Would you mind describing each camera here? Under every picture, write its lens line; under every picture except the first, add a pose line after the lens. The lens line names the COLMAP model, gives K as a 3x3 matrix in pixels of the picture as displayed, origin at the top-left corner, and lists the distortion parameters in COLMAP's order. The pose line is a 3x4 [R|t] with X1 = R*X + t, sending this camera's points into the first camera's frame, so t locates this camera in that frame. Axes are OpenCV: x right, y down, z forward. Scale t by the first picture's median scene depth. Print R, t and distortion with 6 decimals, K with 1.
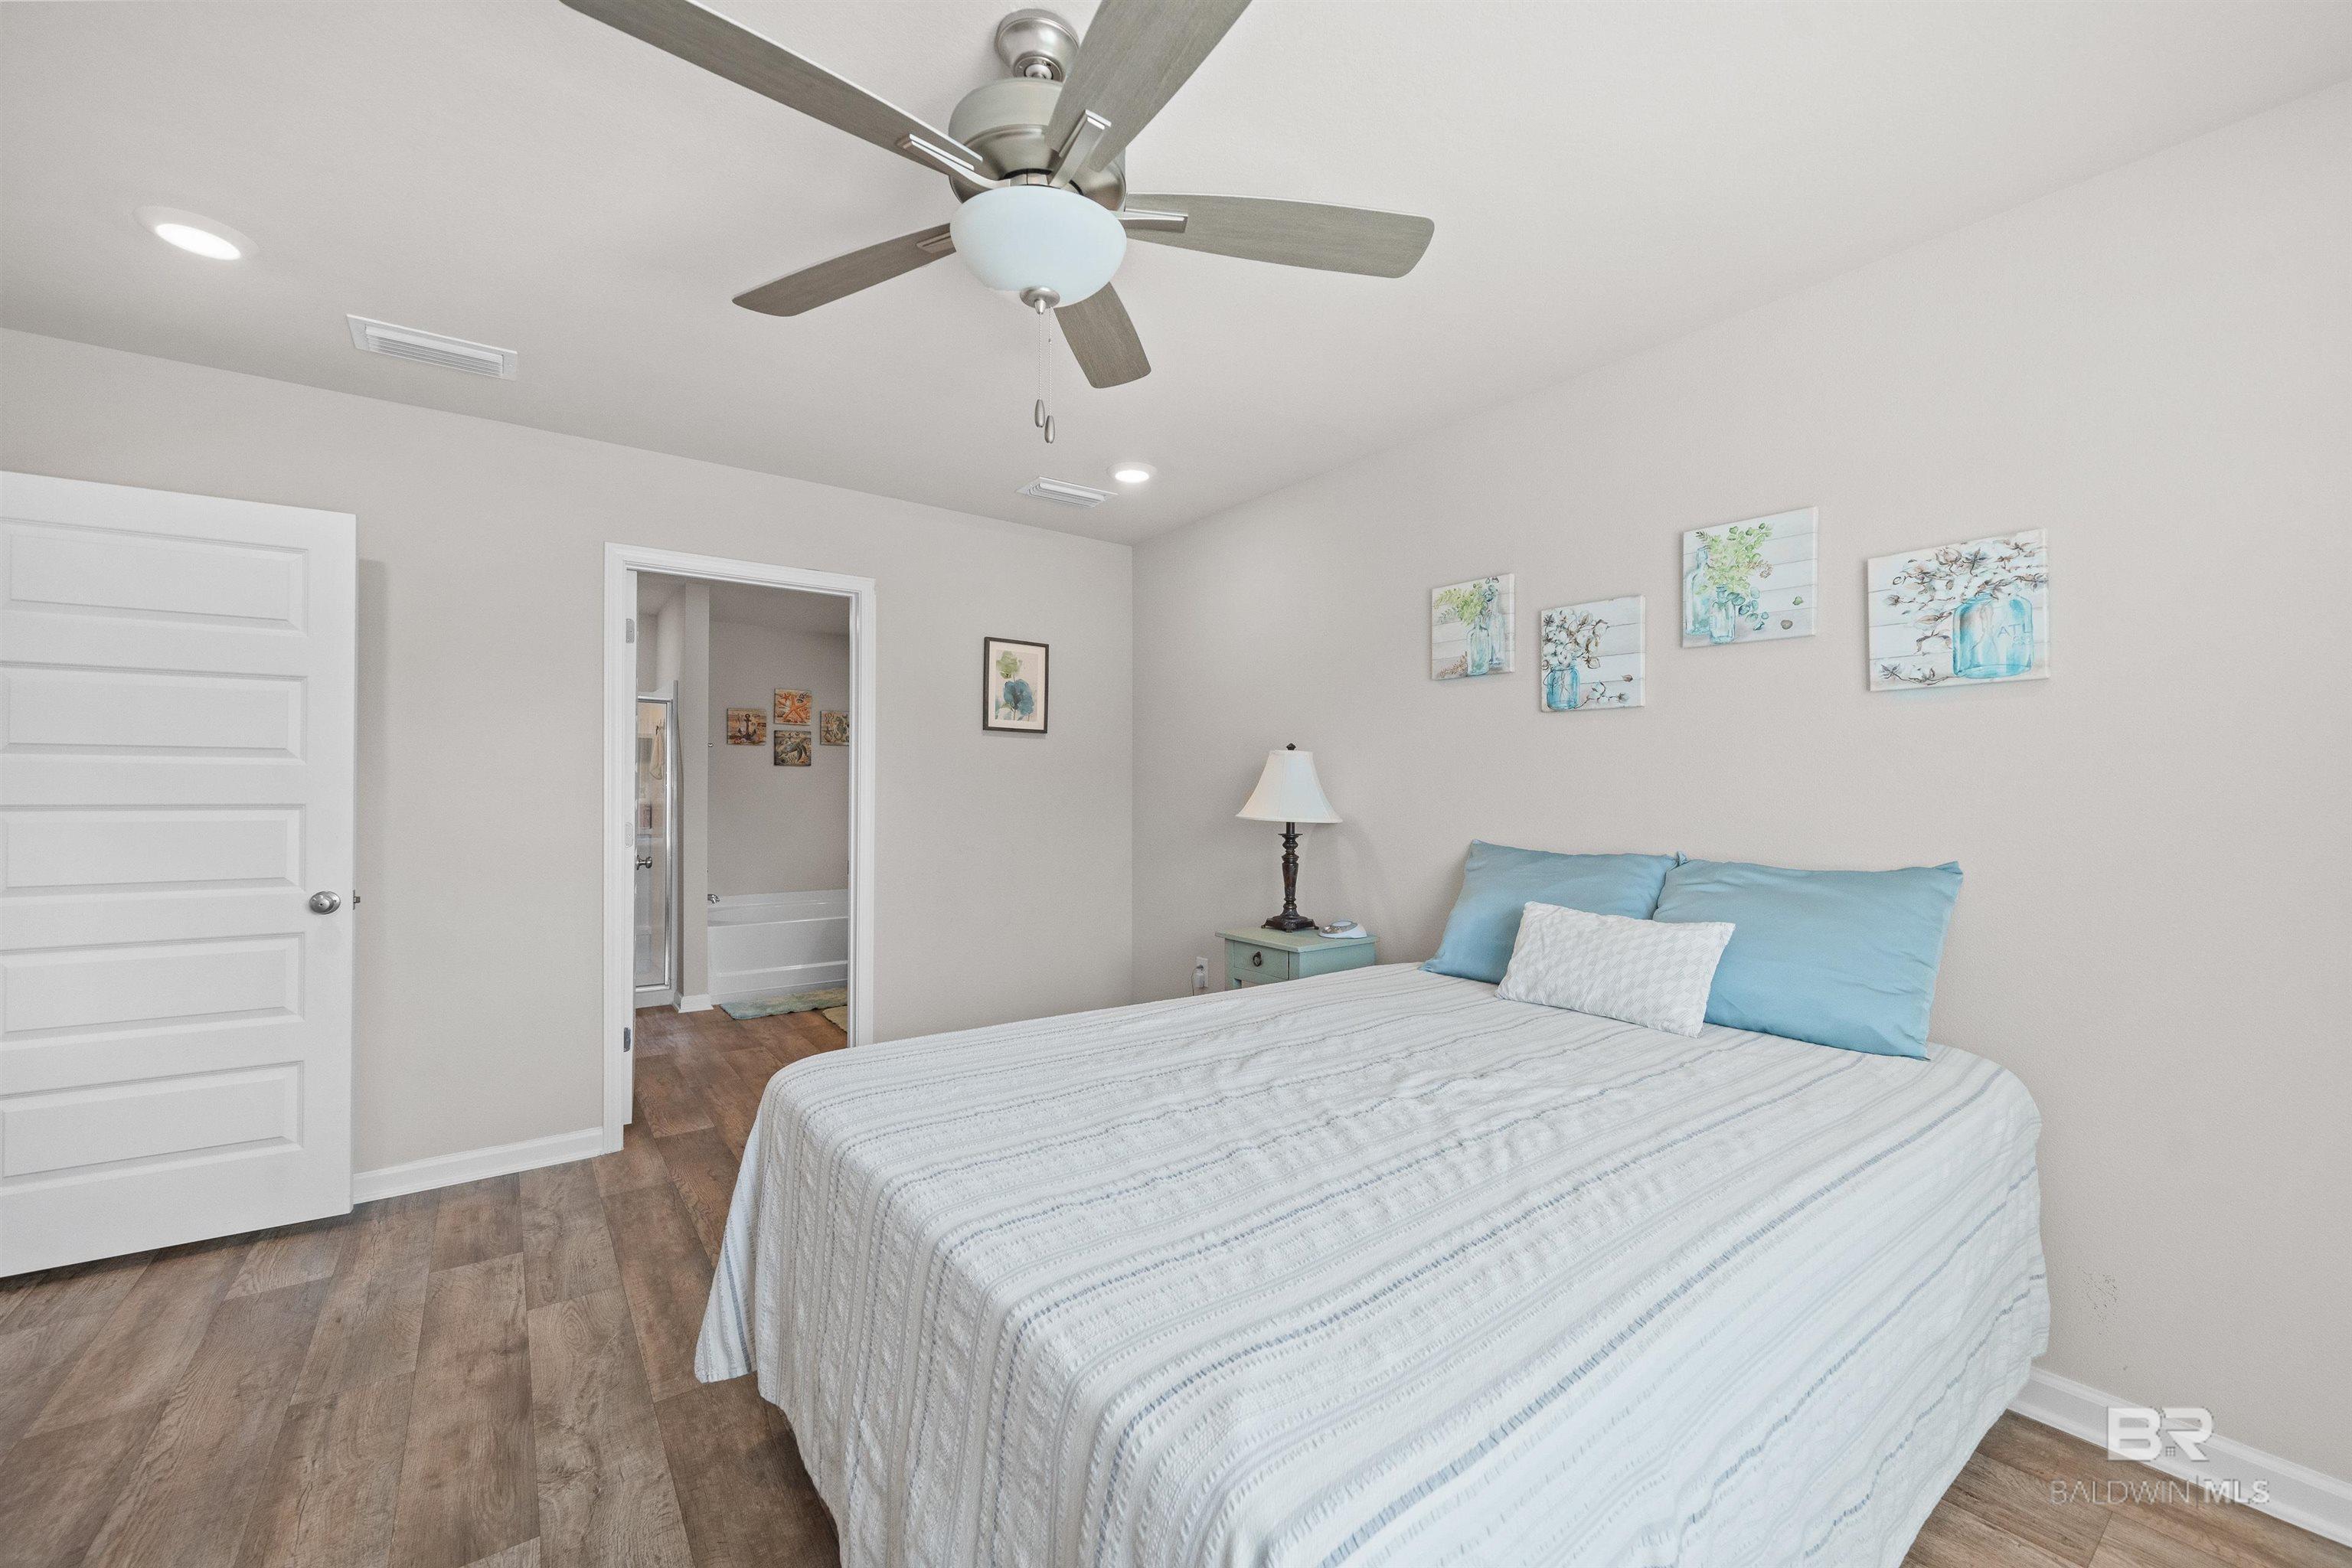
lens RADIAL K [[941.4, 0, 1174.8], [0, 941.4, 783.7], [0, 0, 1]] dist [-0.002437, 0.000381]
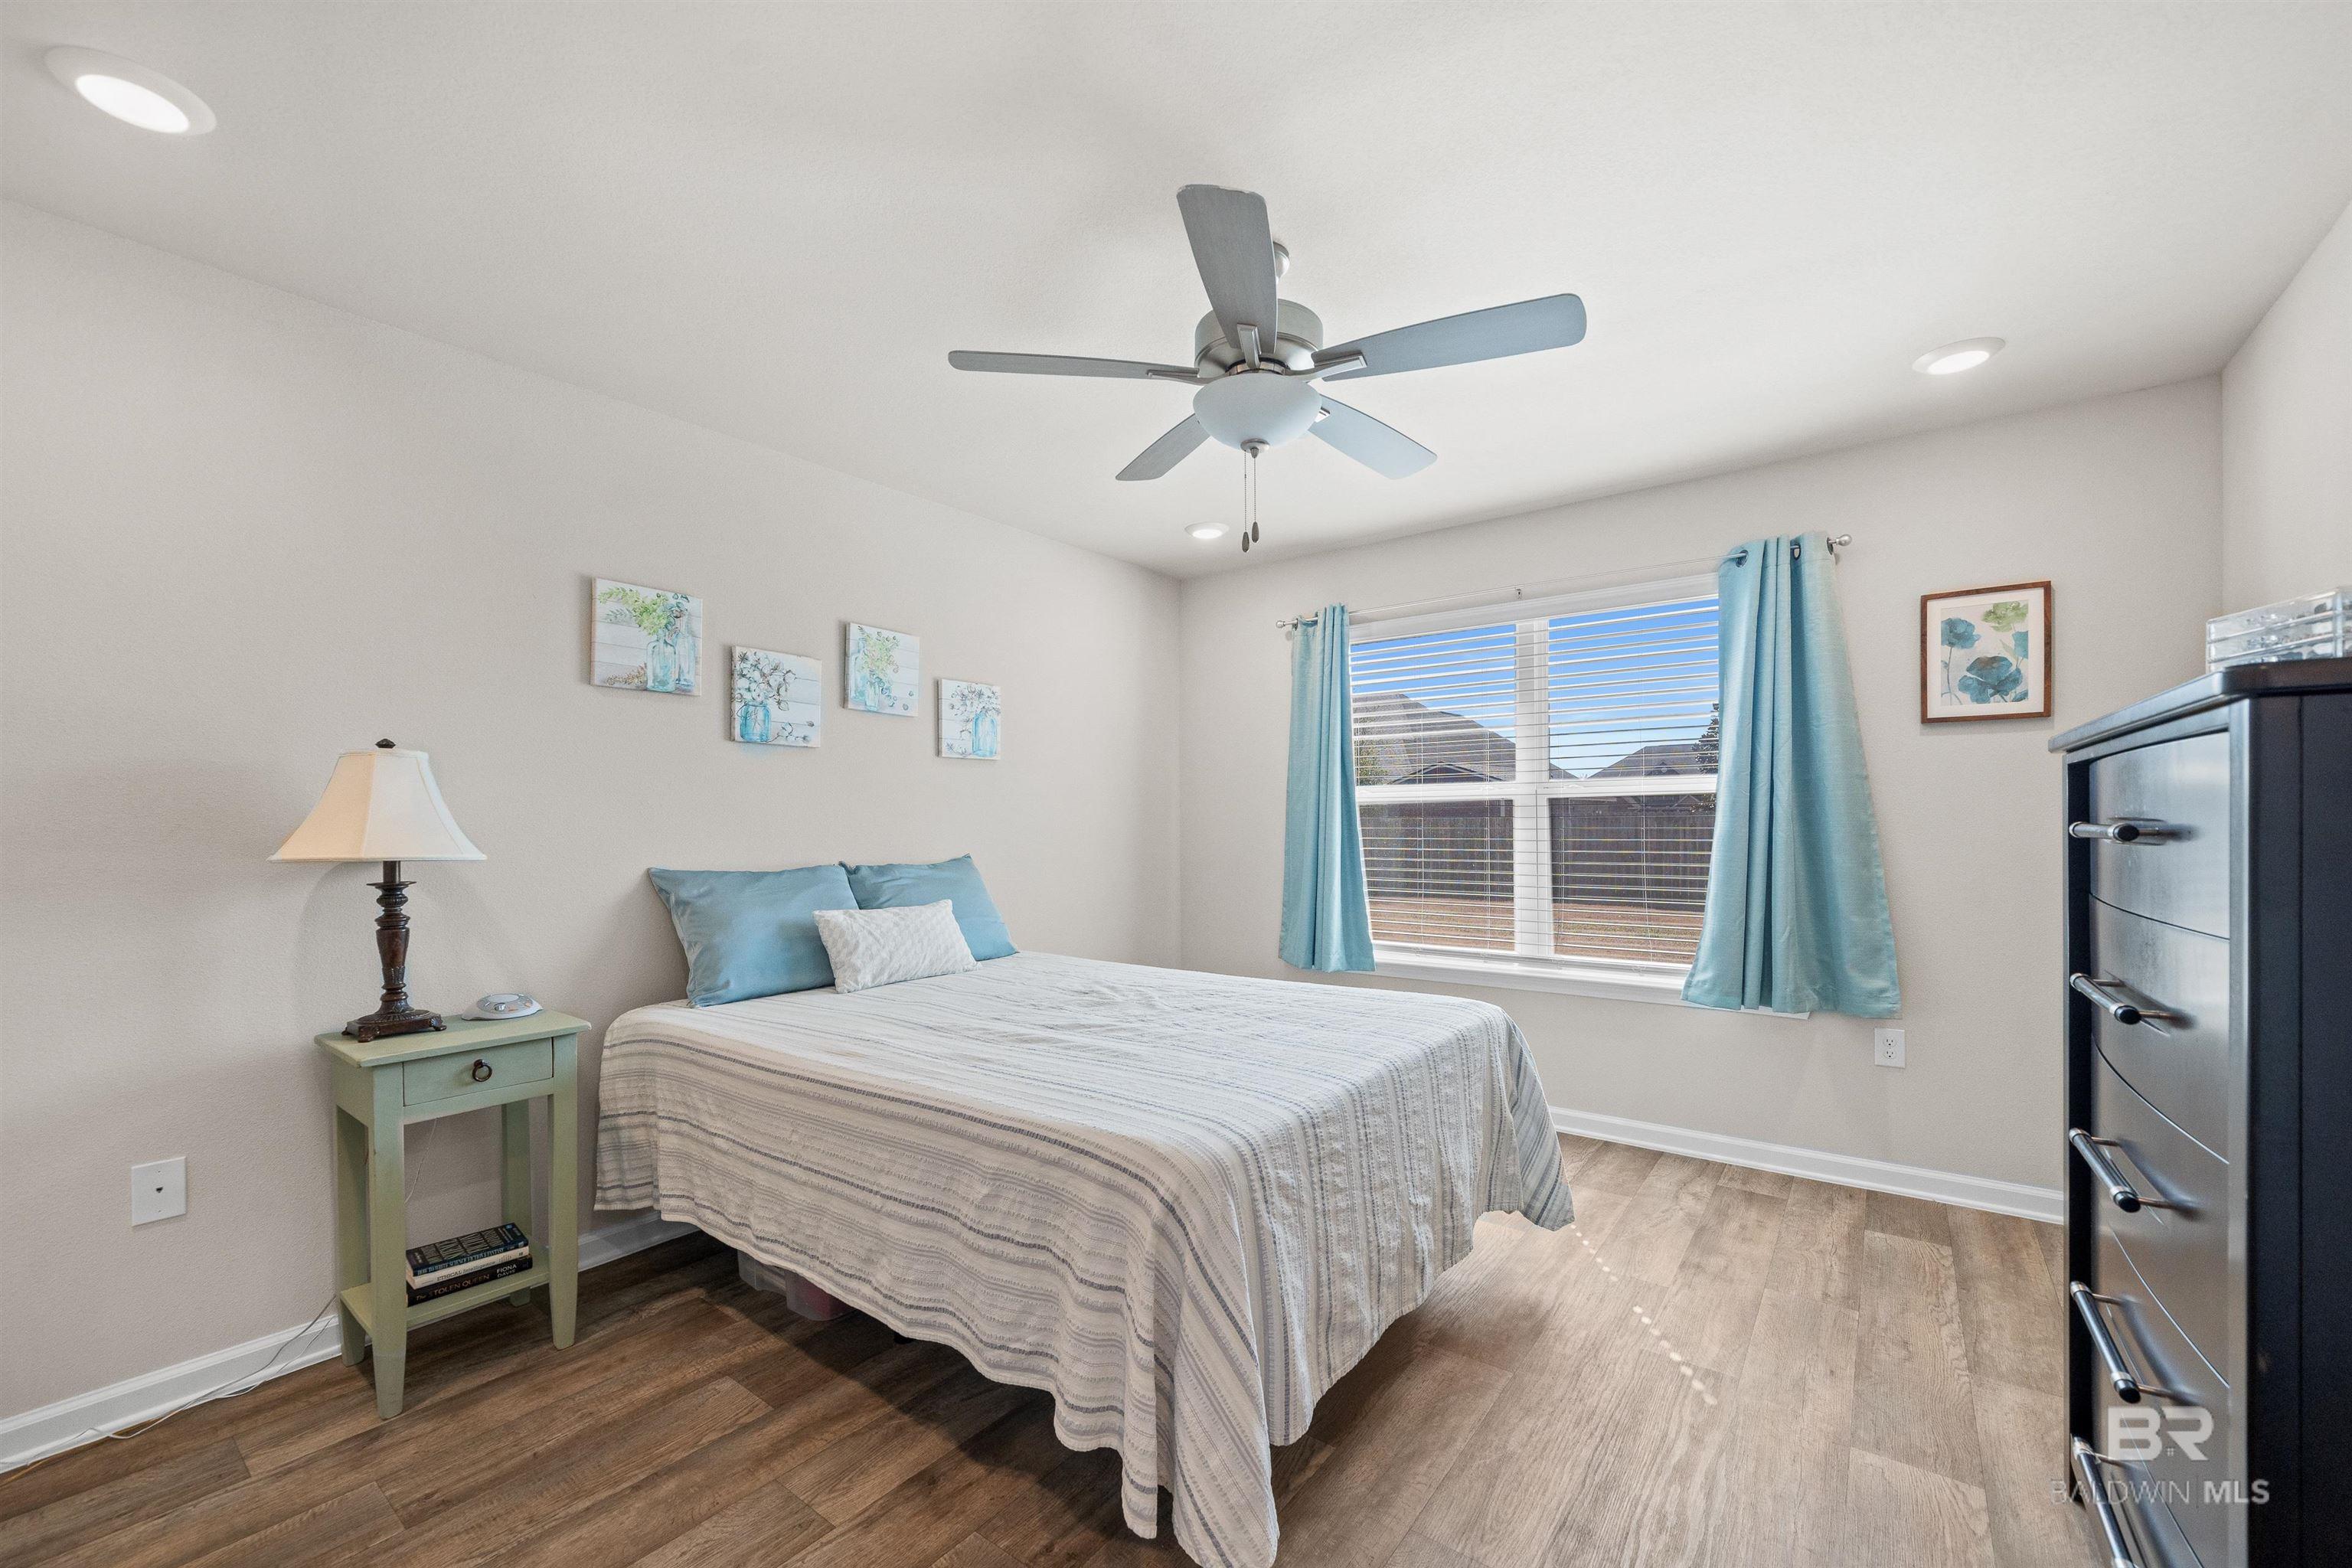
lens RADIAL K [[941.4, 0, 1196.5], [0, 941.4, 820.8], [0, 0, 1]] dist [-0.002437, 0.000381]
pose [[-0.304754, 0.002257, 0.952428, -0.794200], [-0.000215, 0.999997, -0.002439, 0.016475], [-0.952431, -0.000948, -0.304753, 0.841980]]
